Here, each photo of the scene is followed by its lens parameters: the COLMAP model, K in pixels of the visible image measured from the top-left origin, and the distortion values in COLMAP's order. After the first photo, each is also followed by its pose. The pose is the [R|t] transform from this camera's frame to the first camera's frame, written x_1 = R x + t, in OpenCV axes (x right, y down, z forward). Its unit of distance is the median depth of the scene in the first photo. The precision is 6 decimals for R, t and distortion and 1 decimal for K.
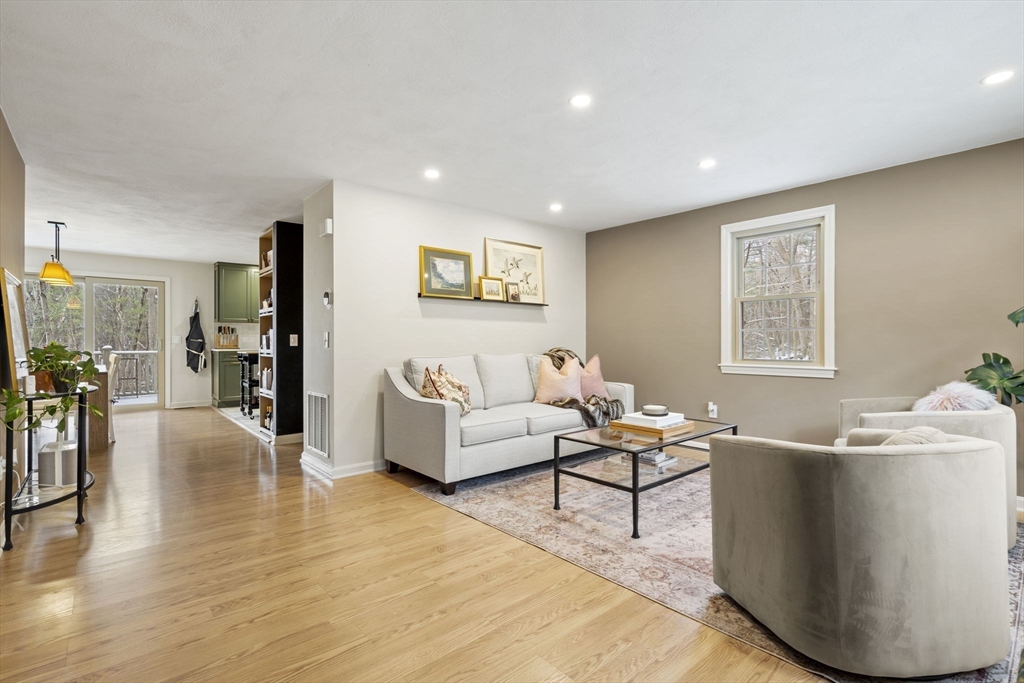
lens RADIAL K [[471.4, 0, 512.0], [0, 471.4, 341.5], [0, 0, 1]] dist [-0.000557, 0.000181]
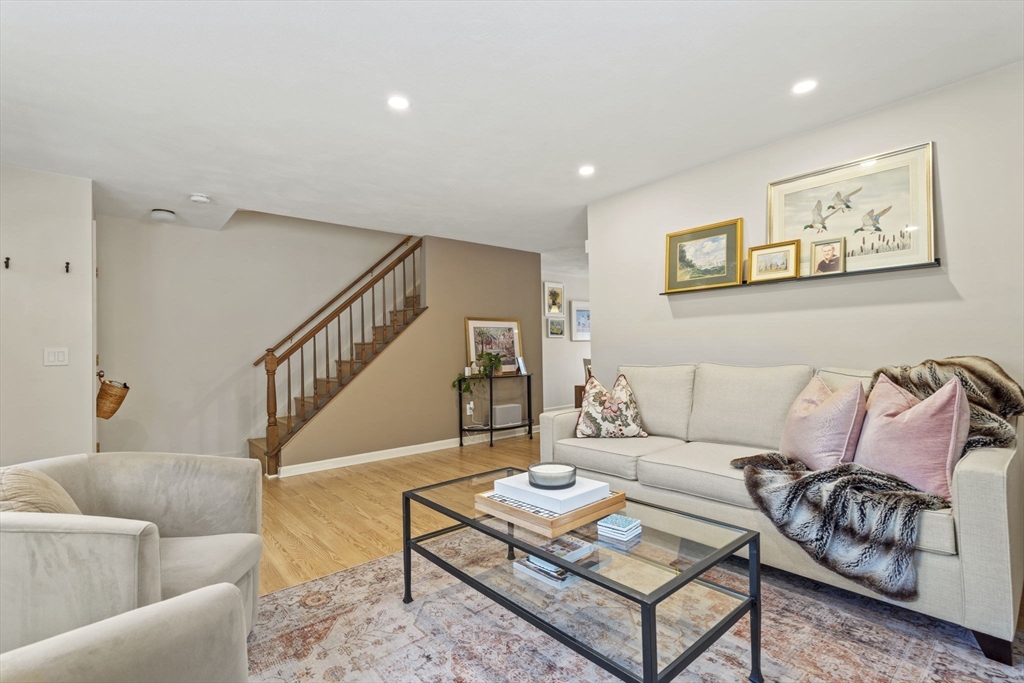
lens RADIAL K [[460.5, 0, 512.0], [0, 460.5, 341.5], [0, 0, 1]] dist [-0.000795, -0.000048]
pose [[0.008192, -0.015579, -0.999845, 0.626704], [0.021391, 0.999653, -0.015400, -0.003501], [0.999738, -0.021261, 0.008523, 0.705712]]
